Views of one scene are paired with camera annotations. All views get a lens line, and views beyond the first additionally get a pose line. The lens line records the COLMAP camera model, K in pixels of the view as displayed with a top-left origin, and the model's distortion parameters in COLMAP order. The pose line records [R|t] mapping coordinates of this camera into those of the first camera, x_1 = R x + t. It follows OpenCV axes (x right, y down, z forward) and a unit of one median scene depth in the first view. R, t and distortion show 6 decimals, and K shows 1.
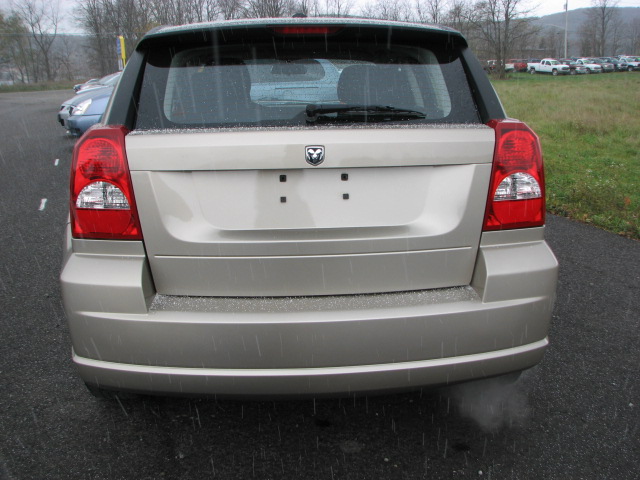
lens RADIAL K [[689.2, 0, 320.0], [0, 689.2, 240.0], [0, 0, 1]] dist [-0.206773, 0.340092]
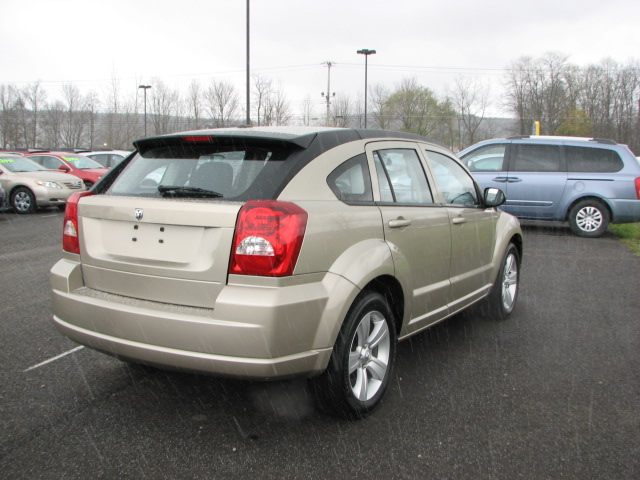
lens RADIAL K [[689.2, 0, 320.0], [0, 689.2, 240.0], [0, 0, 1]] dist [-0.206773, 0.340092]
pose [[0.829413, 0.091053, -0.551166, 1.224741], [-0.156080, 0.985107, -0.072132, -0.007864], [0.536390, 0.145853, 0.831272, -0.146479]]
